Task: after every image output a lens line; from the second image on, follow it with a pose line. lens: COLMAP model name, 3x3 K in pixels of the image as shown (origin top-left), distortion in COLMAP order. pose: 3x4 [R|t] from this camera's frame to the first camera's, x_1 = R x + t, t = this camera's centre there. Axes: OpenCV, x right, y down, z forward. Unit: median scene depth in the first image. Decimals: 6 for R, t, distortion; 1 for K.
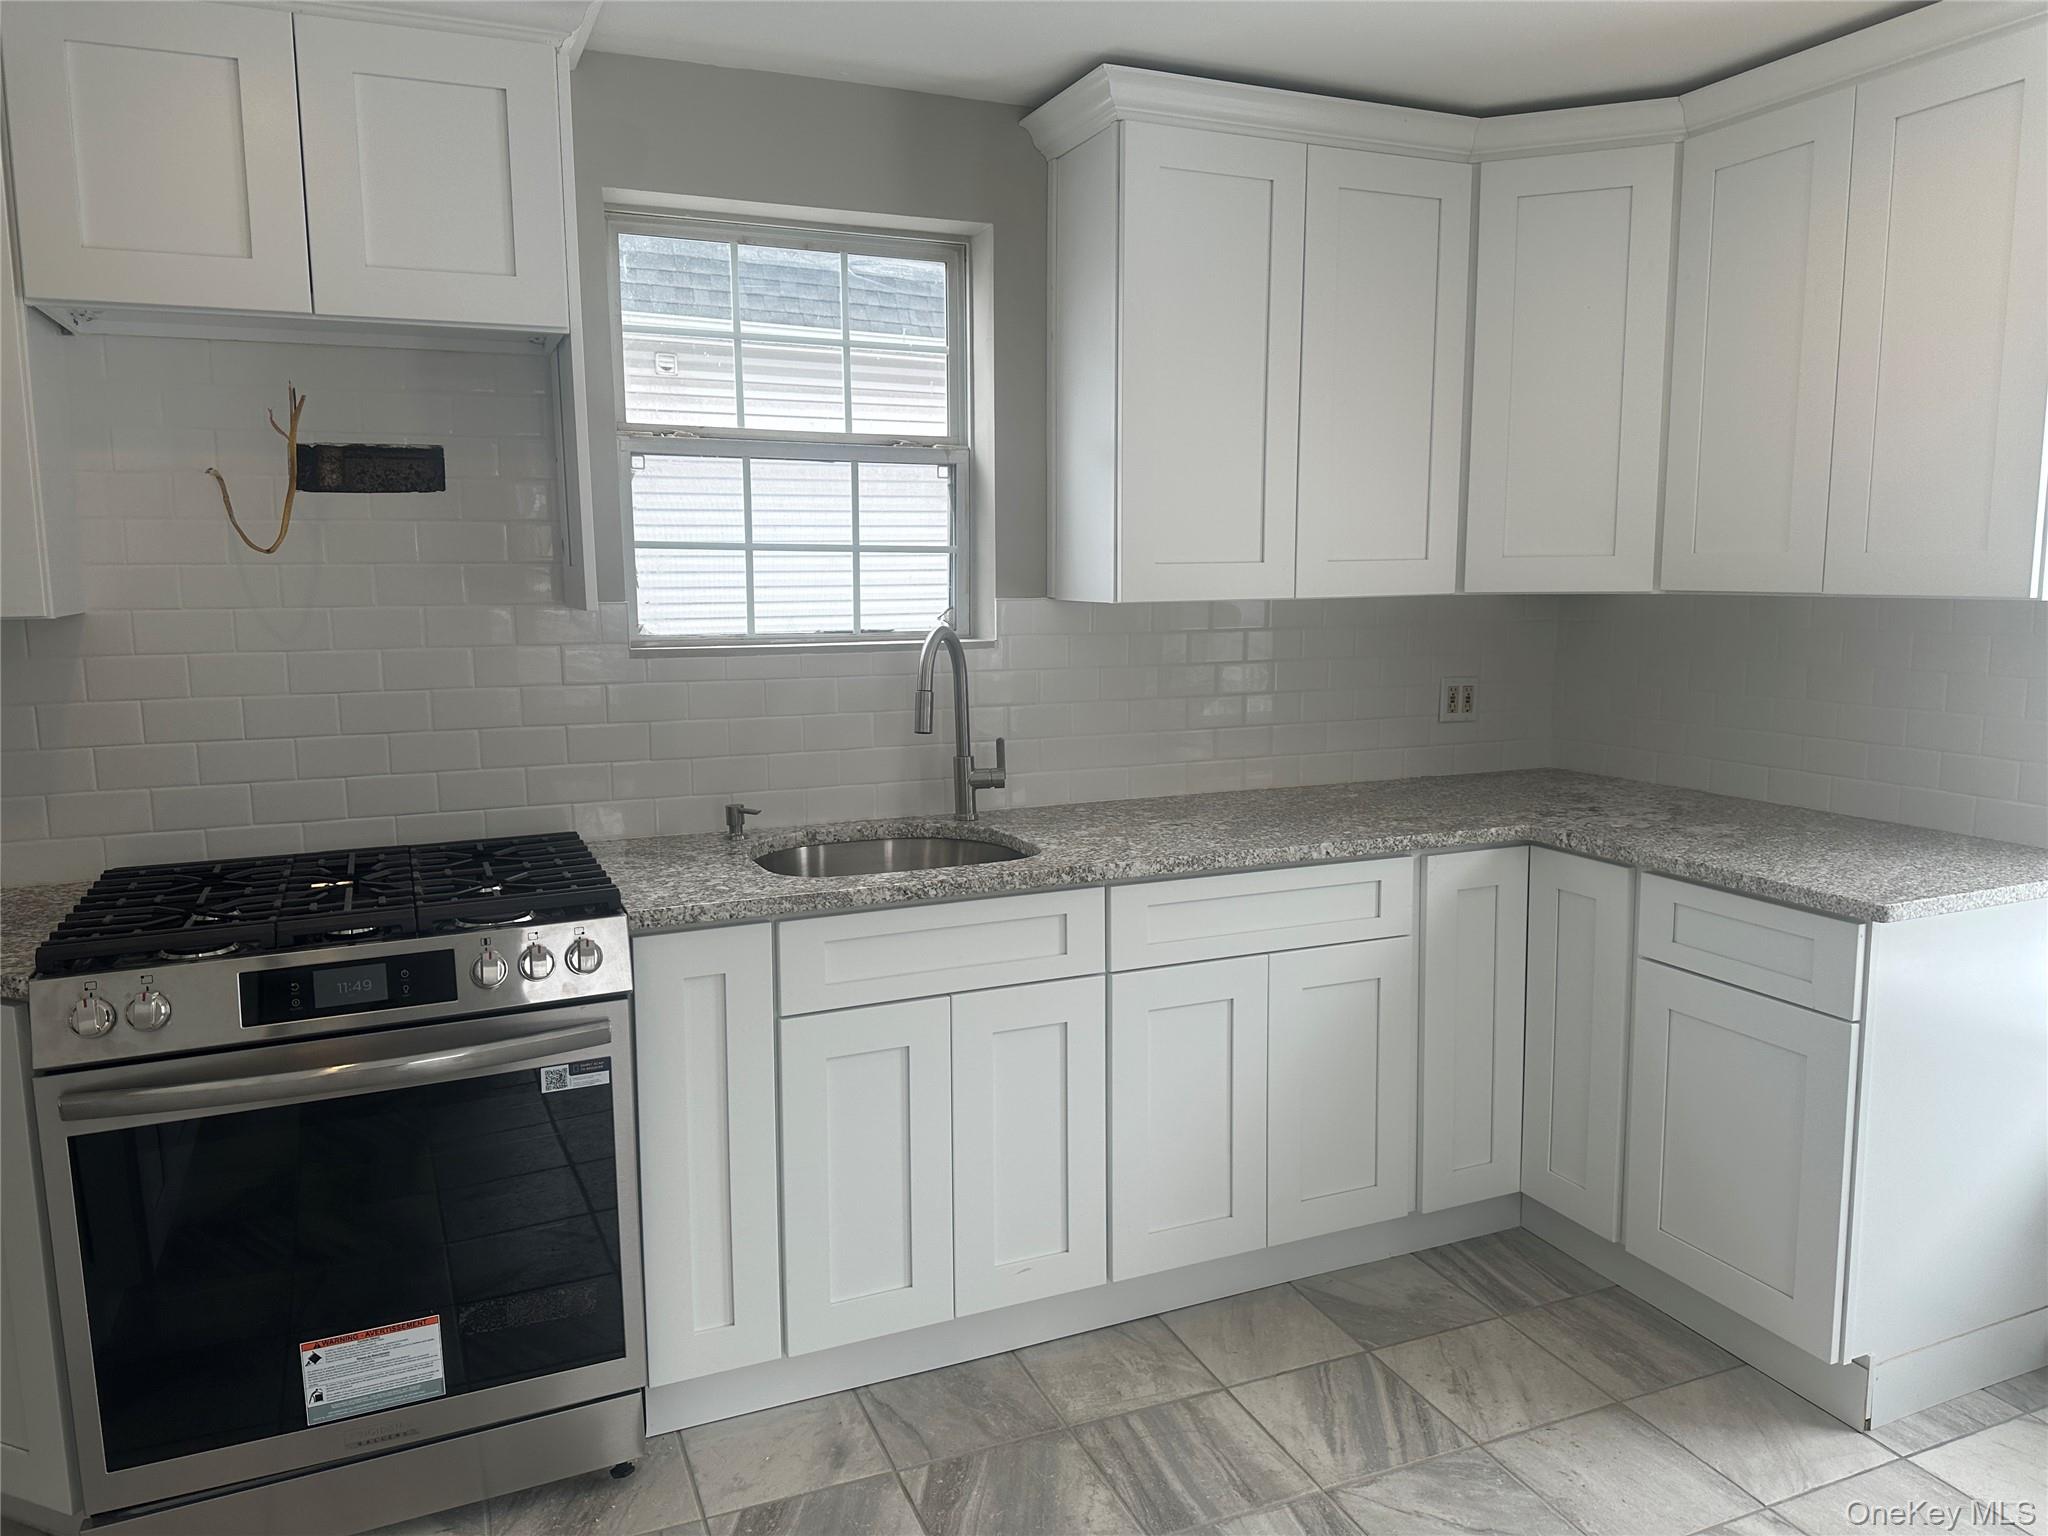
lens RADIAL K [[1448.6, 0, 1025.0], [0, 1448.6, 758.0], [0, 0, 1]] dist [0.011994, -0.007307]
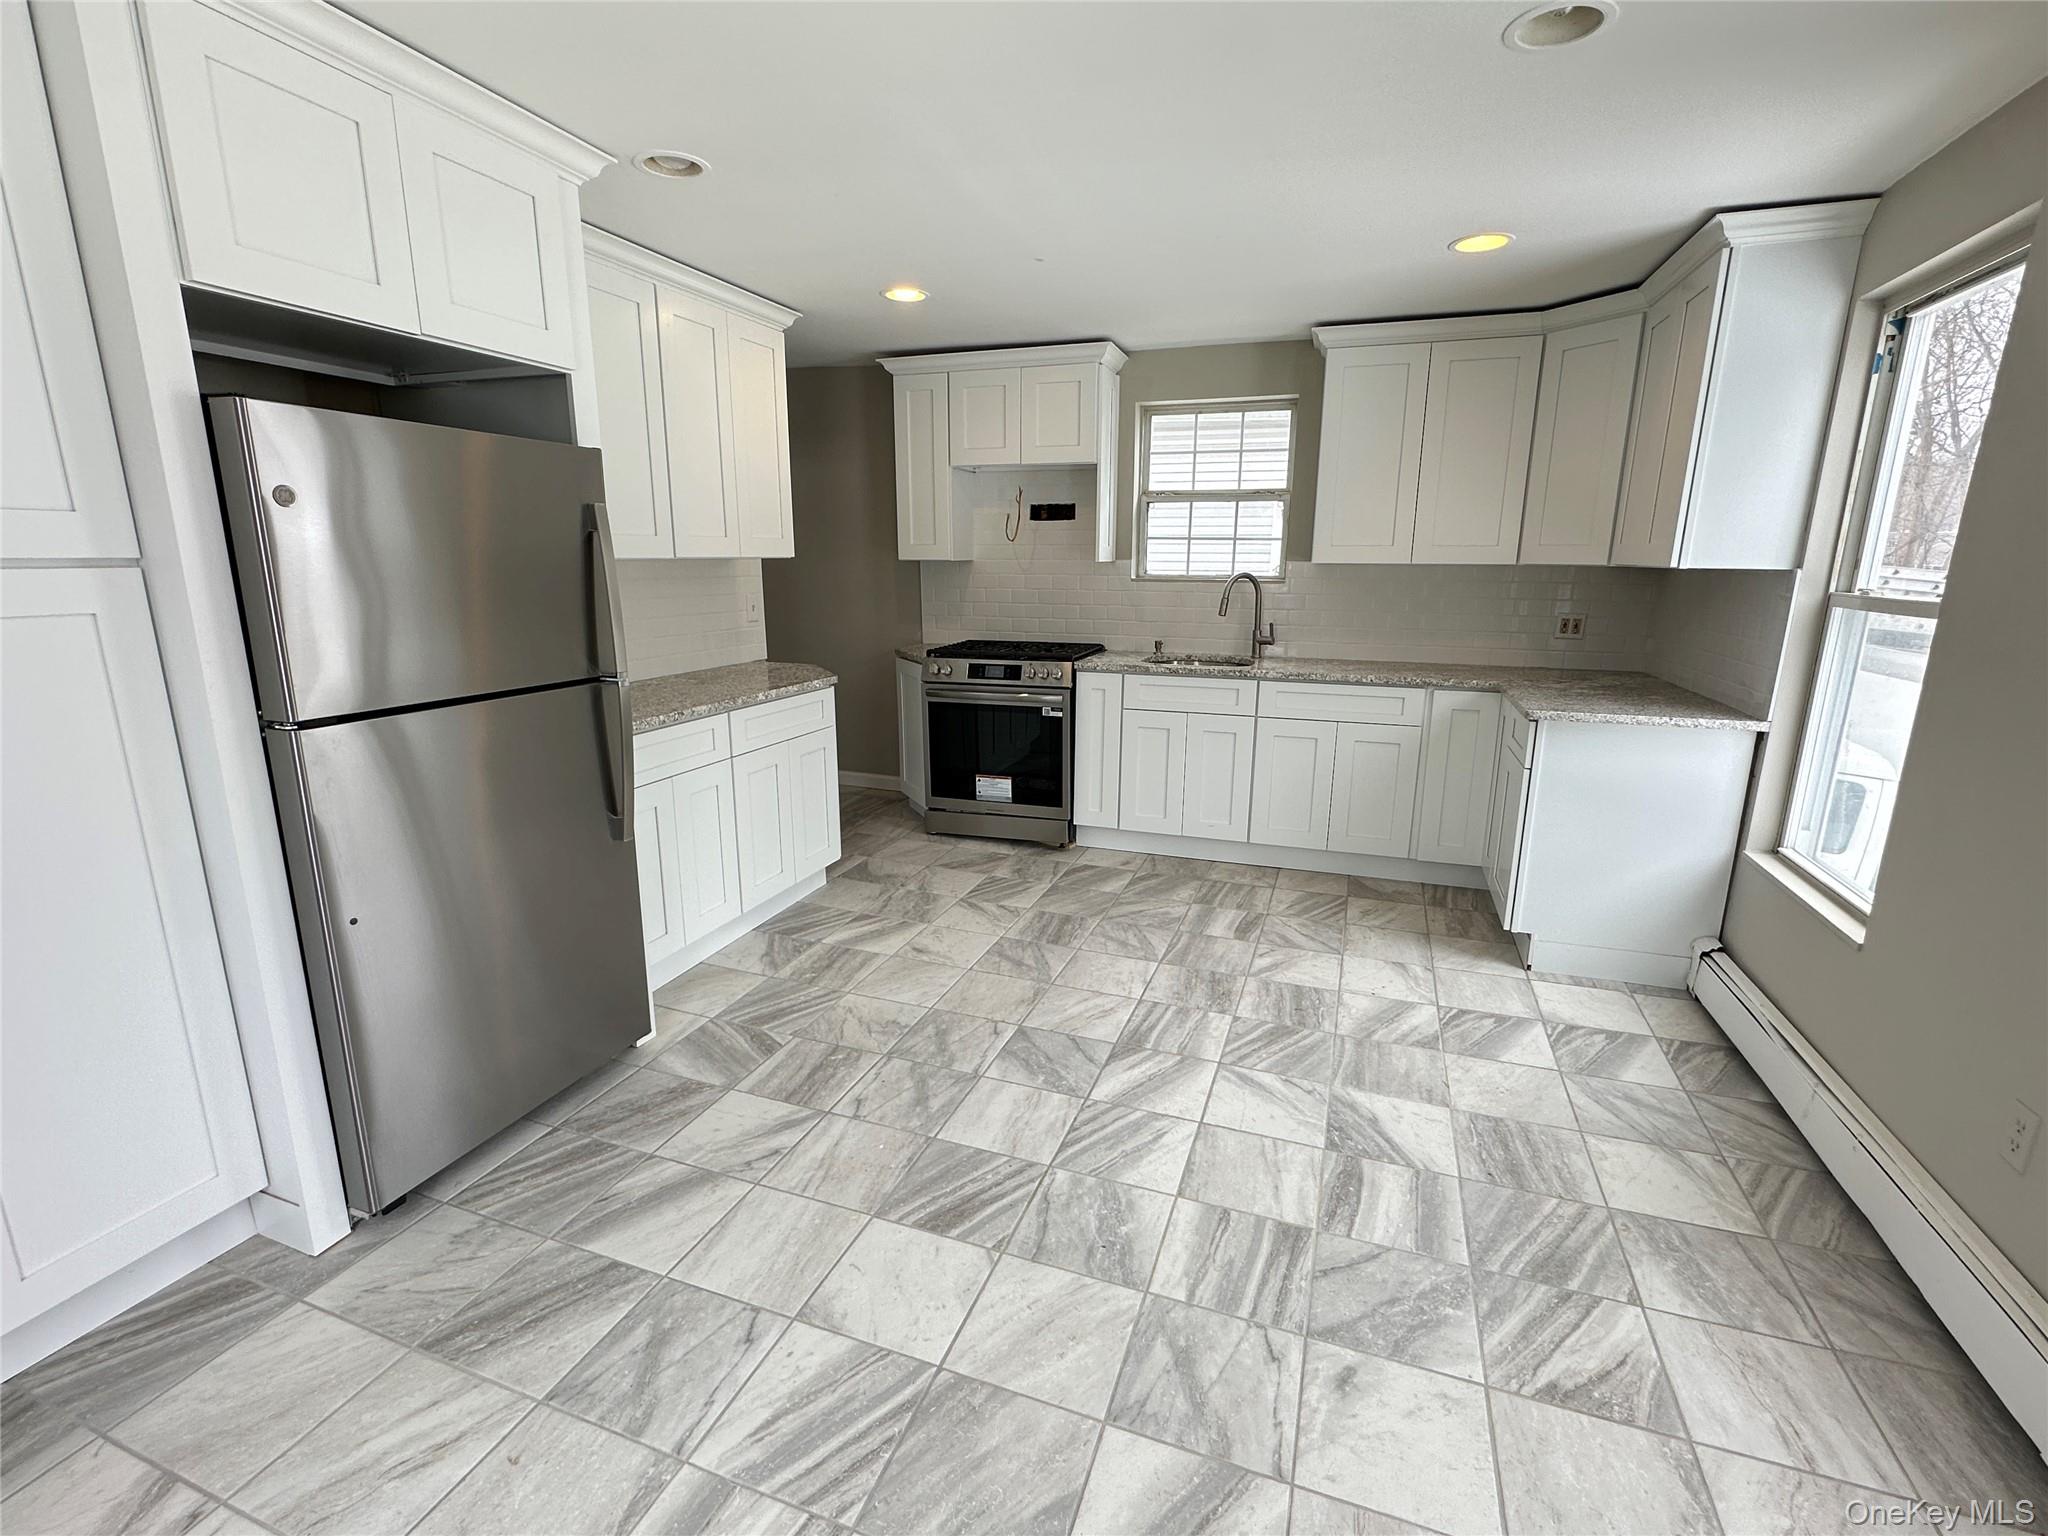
lens RADIAL K [[941.7, 0, 1022.2], [0, 941.7, 775.4], [0, 0, 1]] dist [0.001152, 0.000087]
pose [[0.729789, 0.167062, -0.662946, 0.827790], [-0.099271, 0.985302, 0.139016, 0.064041], [0.676427, -0.035641, 0.735647, -0.444989]]
